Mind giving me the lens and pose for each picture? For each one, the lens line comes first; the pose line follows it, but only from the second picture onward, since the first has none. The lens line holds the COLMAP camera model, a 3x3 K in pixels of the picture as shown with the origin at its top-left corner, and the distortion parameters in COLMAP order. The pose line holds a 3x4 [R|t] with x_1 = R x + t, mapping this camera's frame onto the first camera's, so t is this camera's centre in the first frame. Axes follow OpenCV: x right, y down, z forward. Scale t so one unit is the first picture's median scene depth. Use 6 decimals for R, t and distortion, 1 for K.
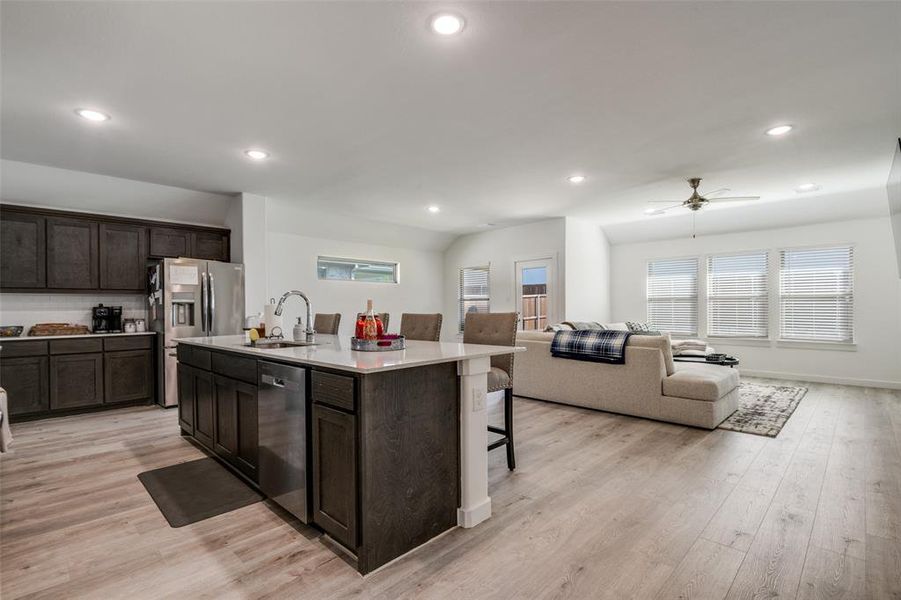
lens RADIAL K [[425.1, 0, 452.1], [0, 425.1, 308.1], [0, 0, 1]] dist [0.015948, -0.021305]
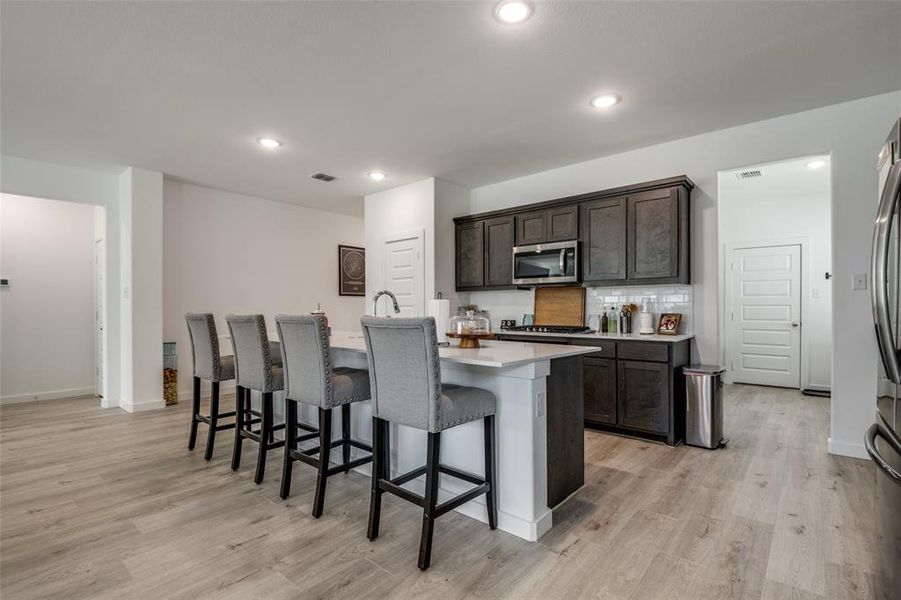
lens RADIAL K [[416.7, 0, 453.3], [0, 416.7, 303.3], [0, 0, 1]] dist [0.010822, -0.000124]
pose [[-0.997201, 0.016096, -0.073012, -0.280781], [0.016435, 0.999857, -0.004044, -0.004875], [0.072936, -0.005232, -0.997323, 1.290439]]
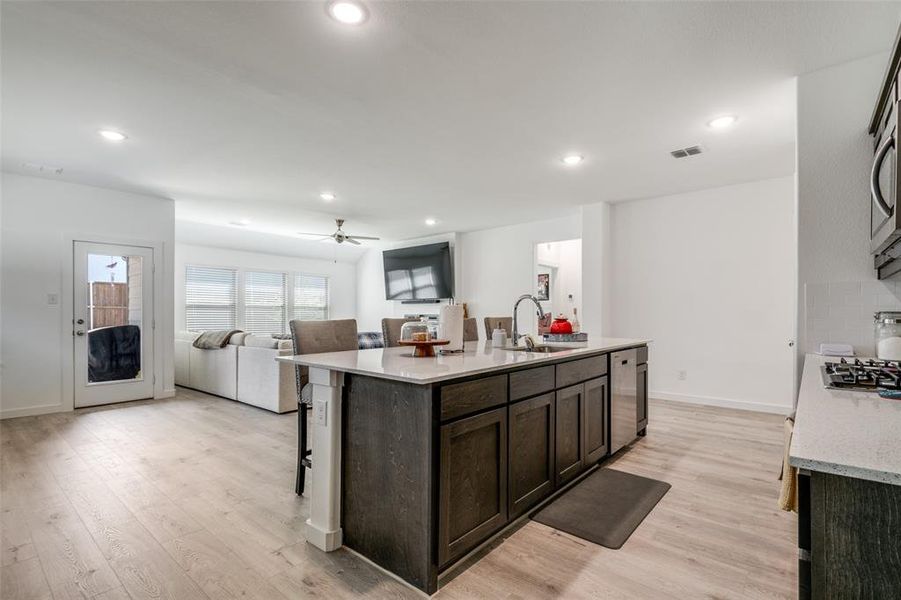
lens RADIAL K [[416.4, 0, 460.9], [0, 416.4, 313.3], [0, 0, 1]] dist [0.029119, 0.000130]
pose [[-0.083889, 0.008234, 0.996441, -0.826525], [-0.001775, 0.999963, -0.008413, 0.004423], [-0.996474, -0.002474, -0.083871, 0.767921]]
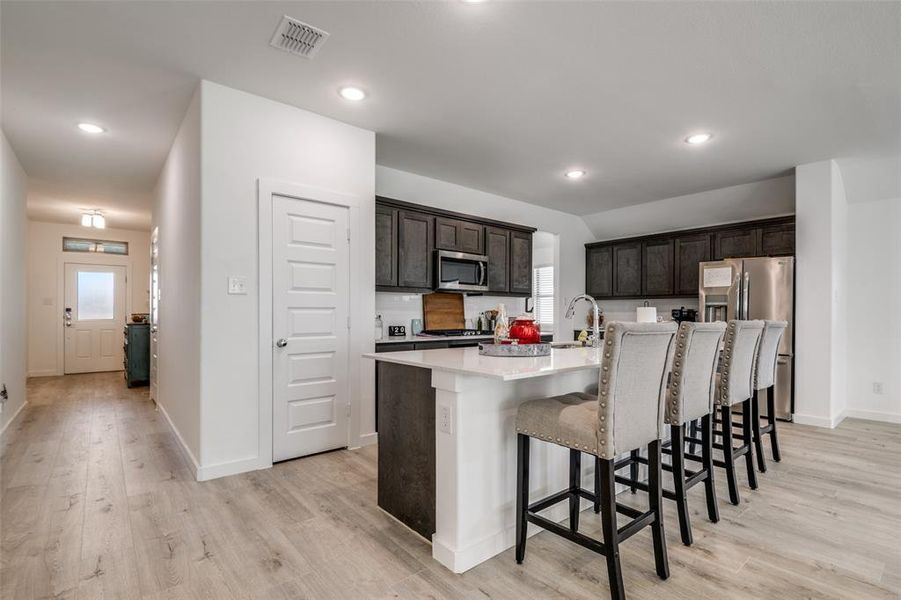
lens RADIAL K [[425.1, 0, 452.1], [0, 425.1, 308.1], [0, 0, 1]] dist [0.015948, -0.021305]
pose [[-0.106247, -0.000979, -0.994339, 0.414401], [-0.001317, 0.999999, -0.000844, -0.004485], [0.994339, 0.001220, -0.106248, 0.502278]]
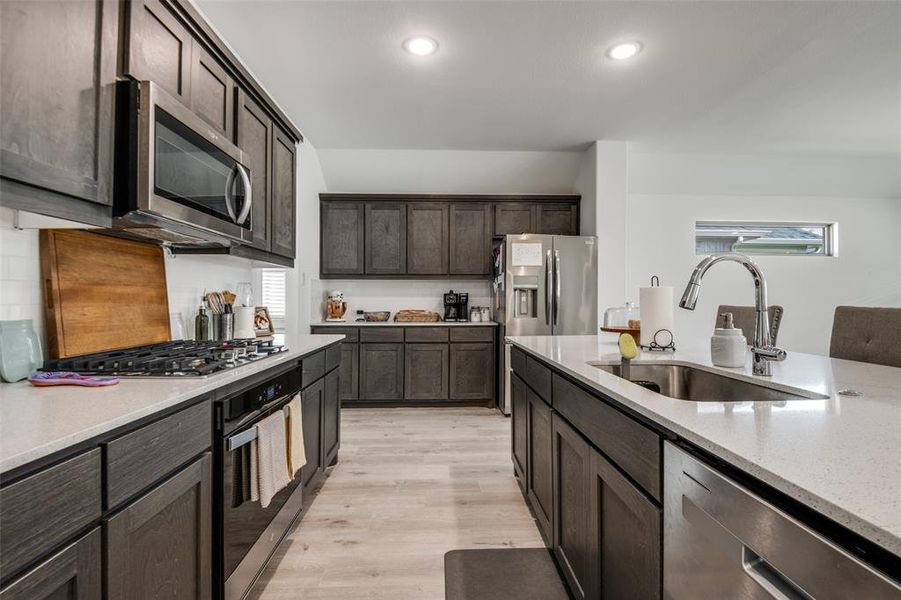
lens RADIAL K [[425.1, 0, 452.1], [0, 425.1, 308.1], [0, 0, 1]] dist [0.015948, -0.021305]
pose [[0.723925, 0.023764, -0.689469, -0.174279], [-0.007323, 0.999615, 0.026765, 0.003974], [0.689840, -0.014327, 0.723820, 0.319766]]
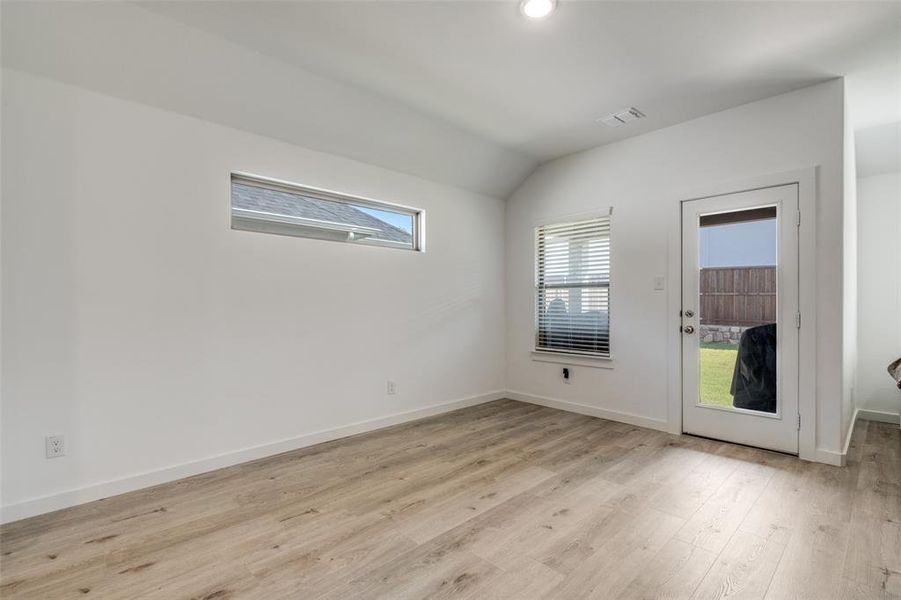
lens RADIAL K [[416.7, 0, 453.3], [0, 416.7, 303.3], [0, 0, 1]] dist [0.010822, -0.000124]
pose [[0.999692, 0.008534, -0.023285, -0.133938], [-0.008470, 0.999960, 0.002857, 0.000948], [0.023308, -0.002659, 0.999725, 0.860495]]
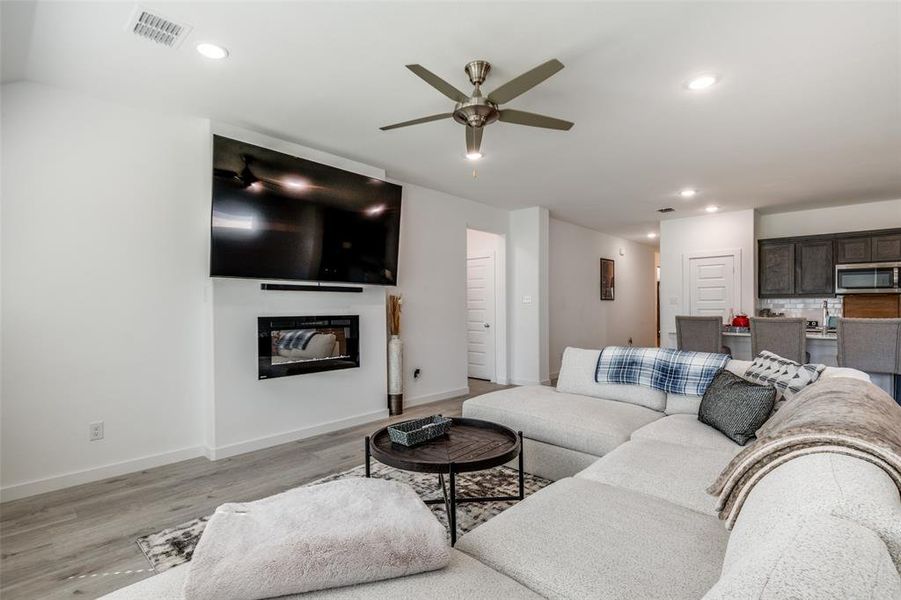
lens RADIAL K [[425.1, 0, 452.1], [0, 425.1, 308.1], [0, 0, 1]] dist [0.015948, -0.021305]
pose [[-0.999792, 0.011192, -0.017067, 0.643137], [0.011209, 0.999937, -0.000949, -0.015397], [0.017055, -0.001140, -0.999854, 1.586147]]
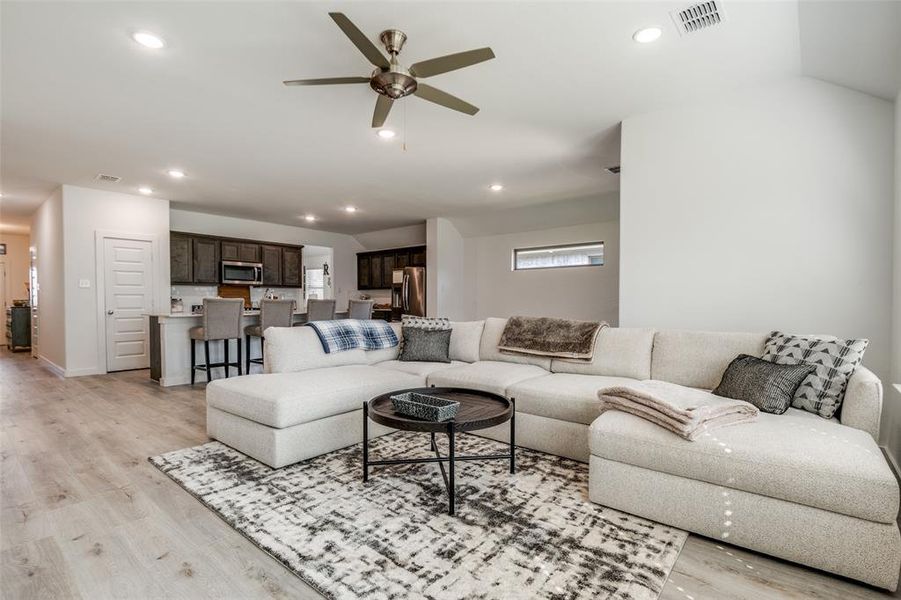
lens RADIAL K [[425.1, 0, 452.1], [0, 425.1, 308.1], [0, 0, 1]] dist [0.015948, -0.021305]
pose [[0.079913, 0.025271, -0.996481, 1.146292], [0.001991, 0.999673, 0.025512, 0.005869], [0.996800, -0.004023, 0.079837, 1.088962]]
